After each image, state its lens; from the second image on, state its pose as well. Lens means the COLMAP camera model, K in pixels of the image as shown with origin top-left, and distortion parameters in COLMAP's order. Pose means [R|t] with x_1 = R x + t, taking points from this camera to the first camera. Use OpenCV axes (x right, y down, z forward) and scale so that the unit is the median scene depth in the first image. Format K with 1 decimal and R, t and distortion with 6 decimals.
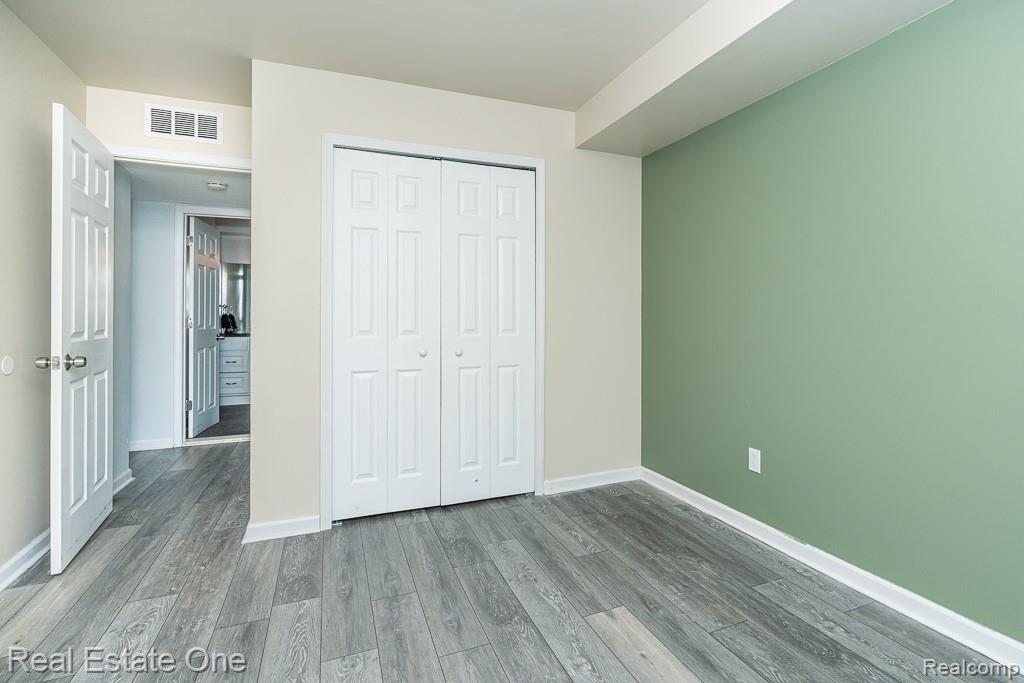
lens RADIAL K [[511.2, 0, 537.4], [0, 511.2, 301.2], [0, 0, 1]] dist [-0.017373, 0.000187]
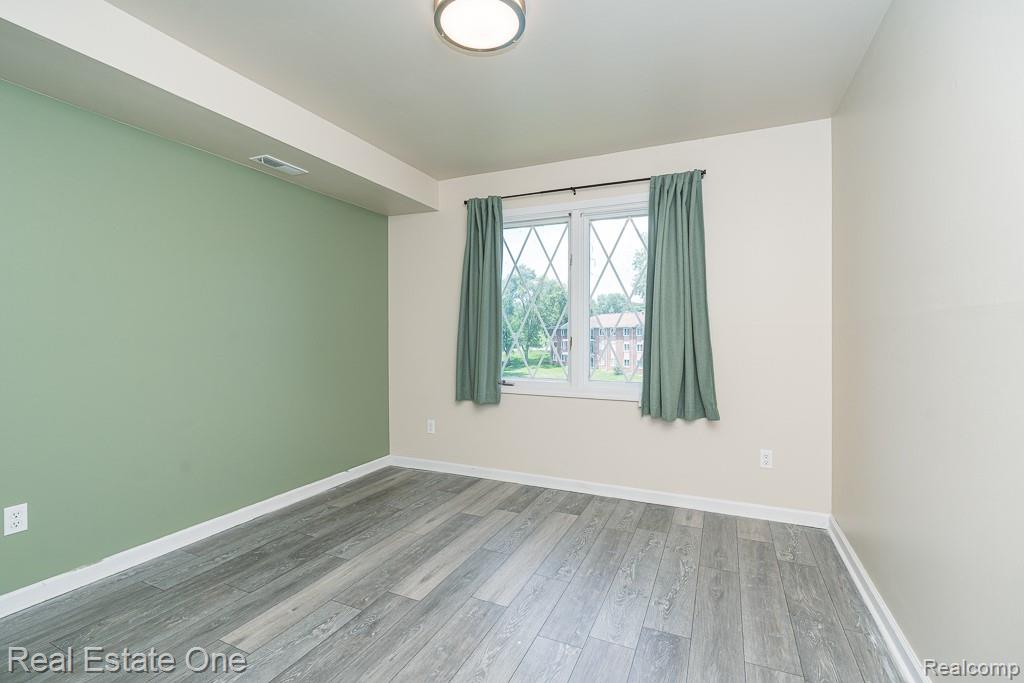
lens RADIAL K [[478.7, 0, 511.9], [0, 478.7, 348.3], [0, 0, 1]] dist [-0.009594, 0.003330]
pose [[-0.697191, -0.016966, 0.716684, -0.893734], [-0.018492, 0.999813, 0.005679, 0.019853], [-0.716647, -0.009294, -0.697375, 1.263438]]
